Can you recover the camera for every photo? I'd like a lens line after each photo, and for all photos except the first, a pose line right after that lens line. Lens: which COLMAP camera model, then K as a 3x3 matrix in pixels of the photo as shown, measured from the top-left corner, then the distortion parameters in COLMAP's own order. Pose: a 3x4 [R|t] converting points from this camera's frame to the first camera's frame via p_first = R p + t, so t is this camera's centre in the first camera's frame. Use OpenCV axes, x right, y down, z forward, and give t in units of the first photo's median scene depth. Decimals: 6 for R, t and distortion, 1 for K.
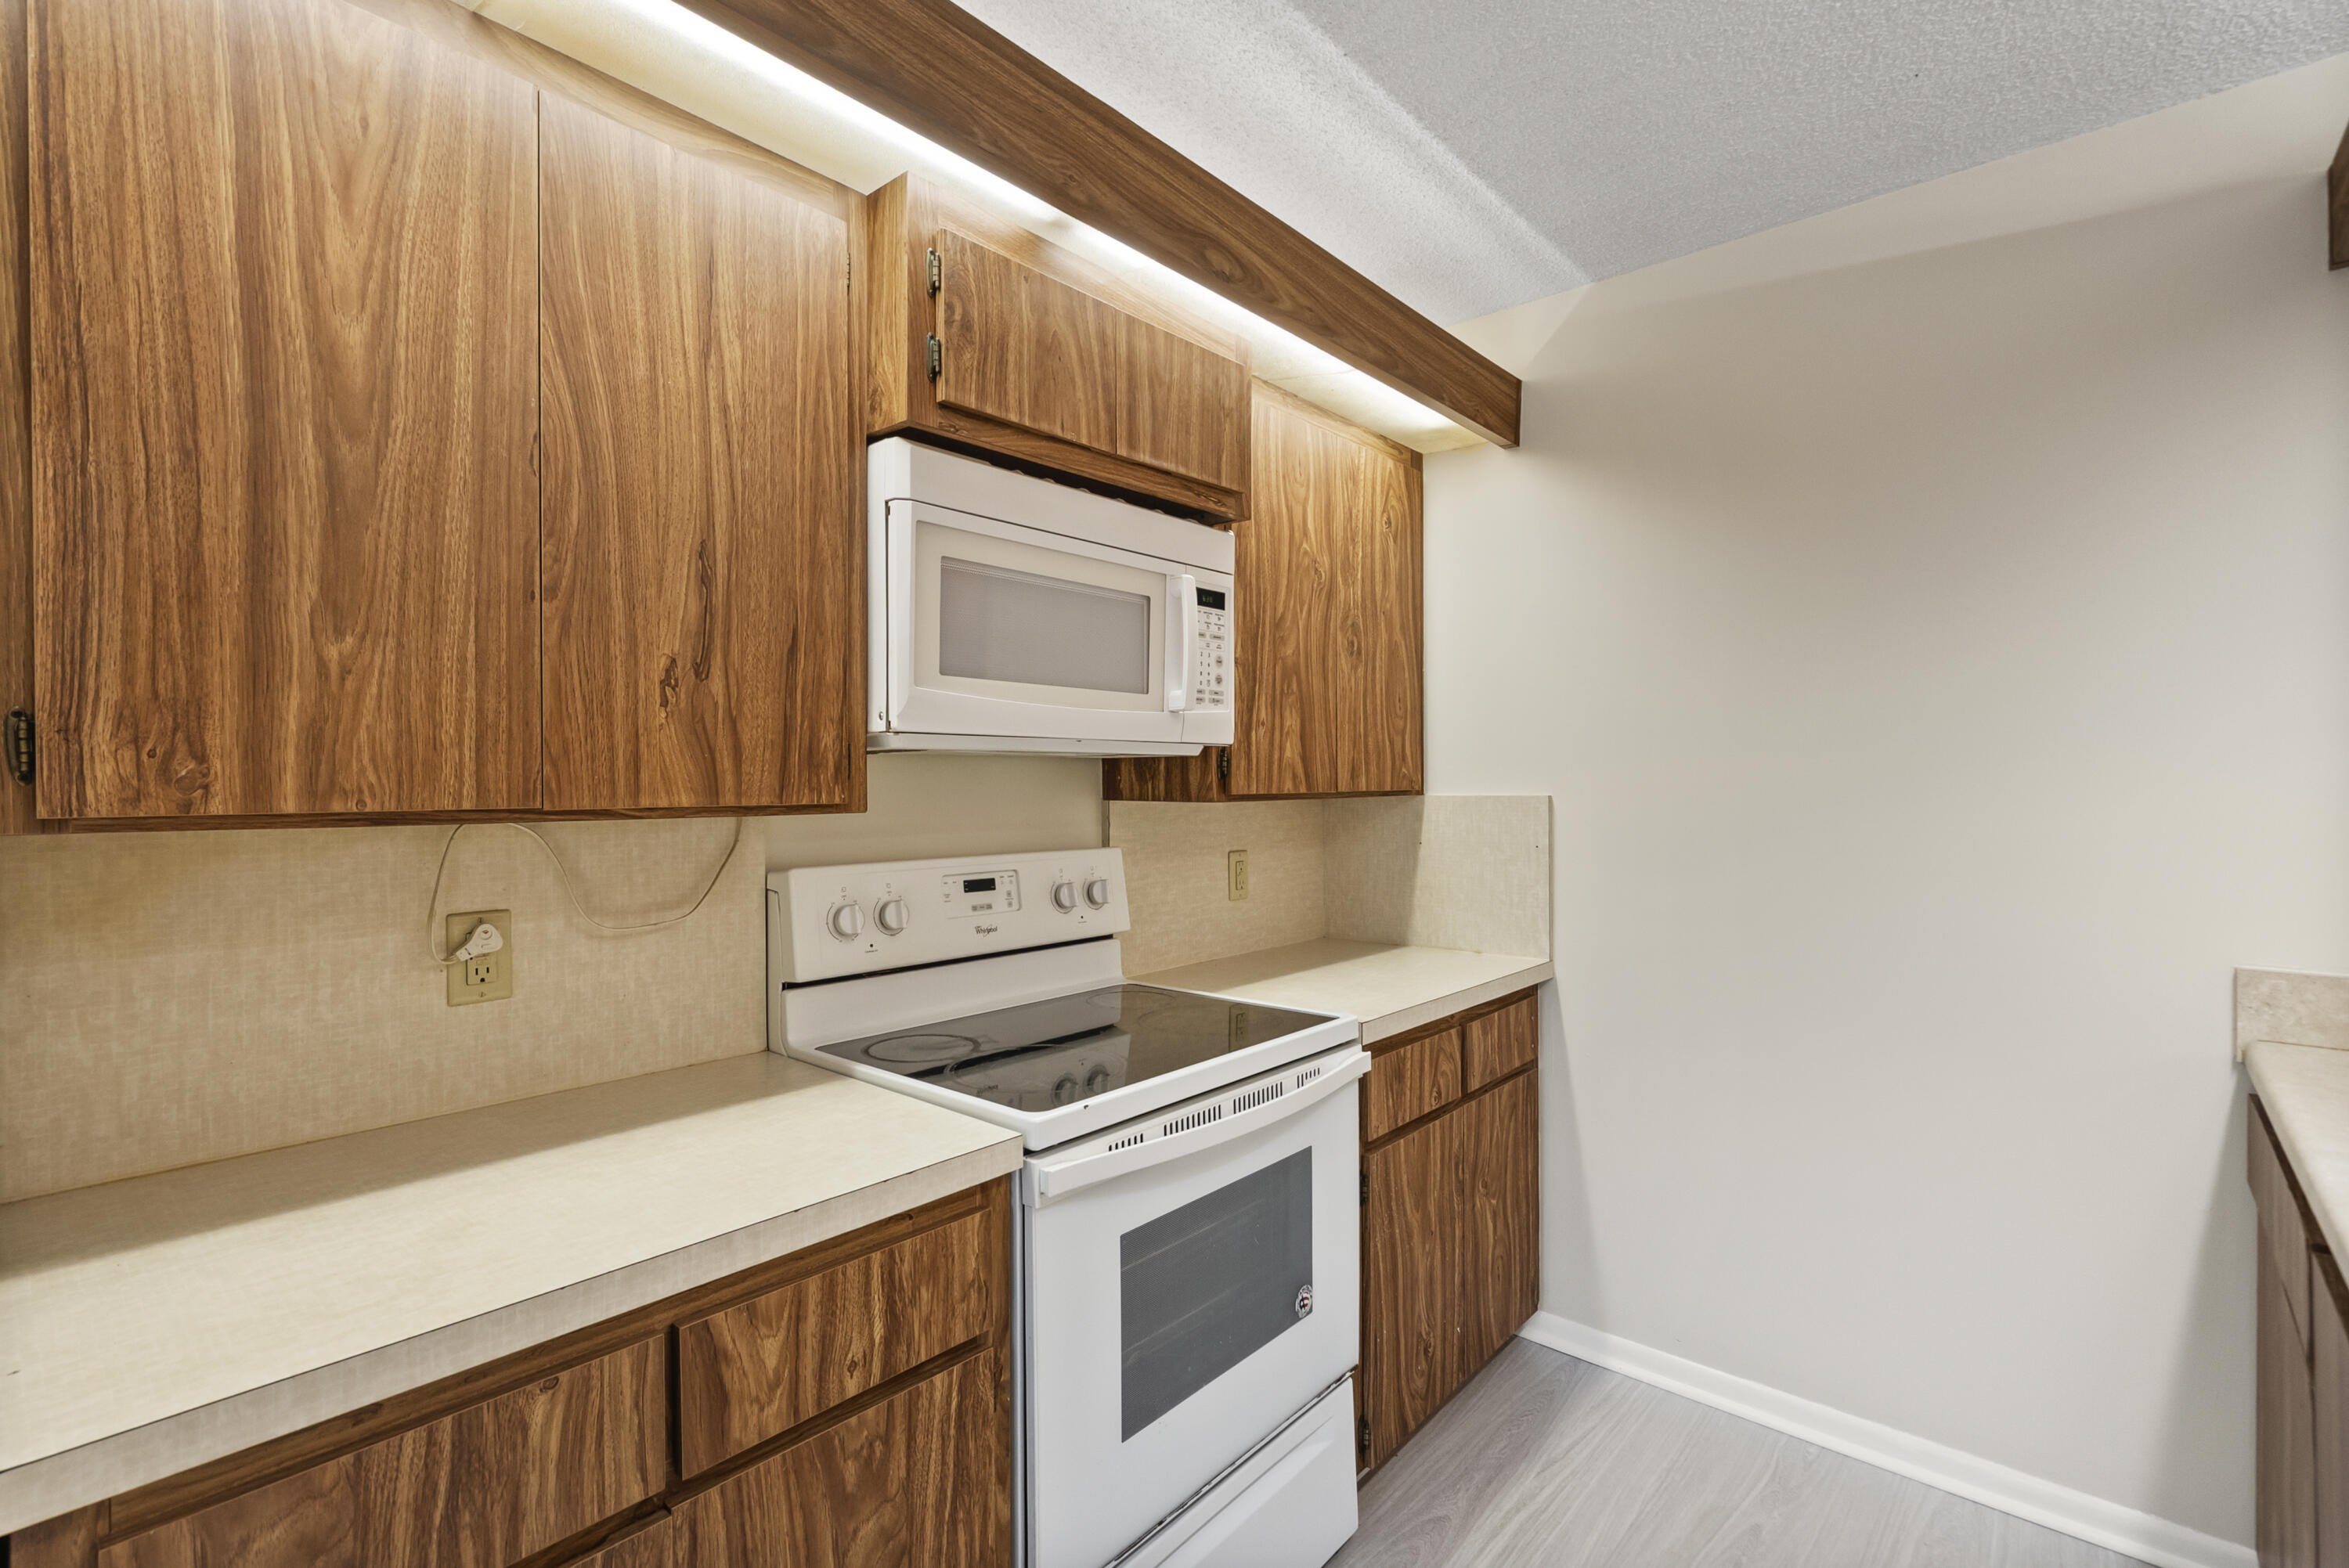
lens RADIAL K [[1075.1, 0, 1174.5], [0, 1075.1, 784.0], [0, 0, 1]] dist [-0.003815, -0.001276]
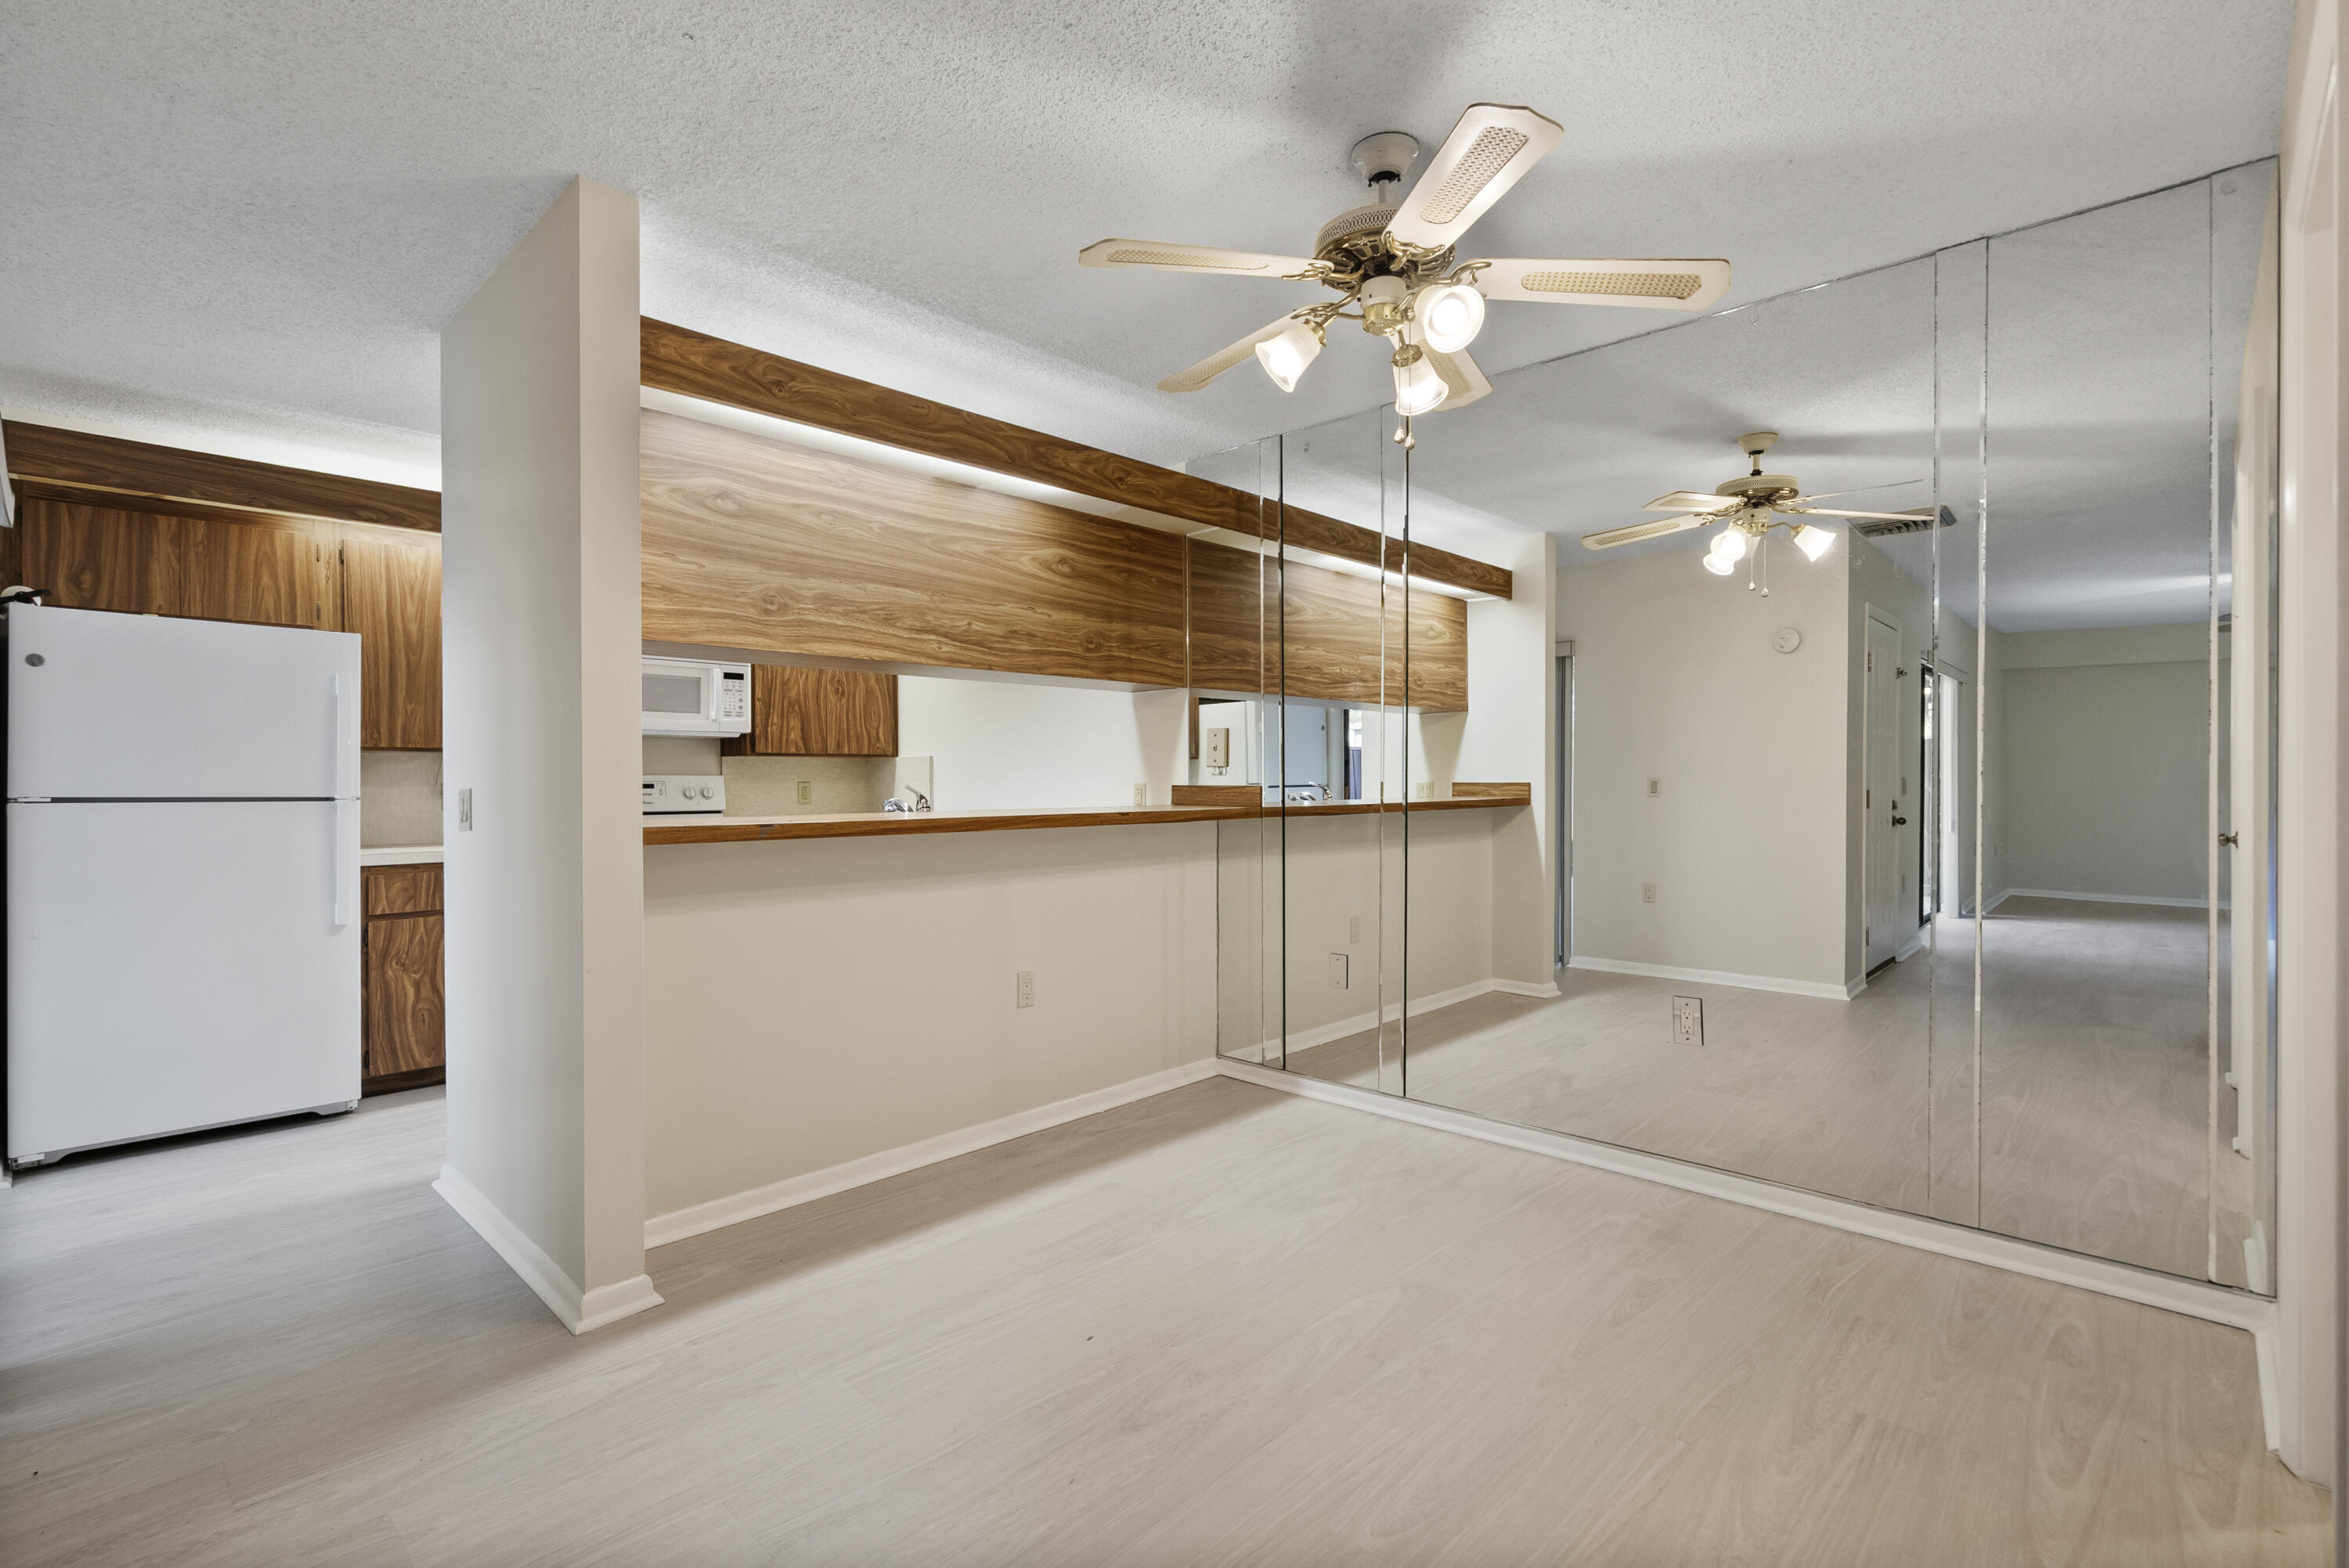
lens RADIAL K [[1075.1, 0, 1174.5], [0, 1075.1, 784.0], [0, 0, 1]] dist [-0.003815, -0.001276]
pose [[0.999321, -0.003800, -0.036651, 1.148821], [0.003687, 0.999988, -0.003147, 0.096752], [0.036663, 0.003010, 0.999323, -1.501099]]
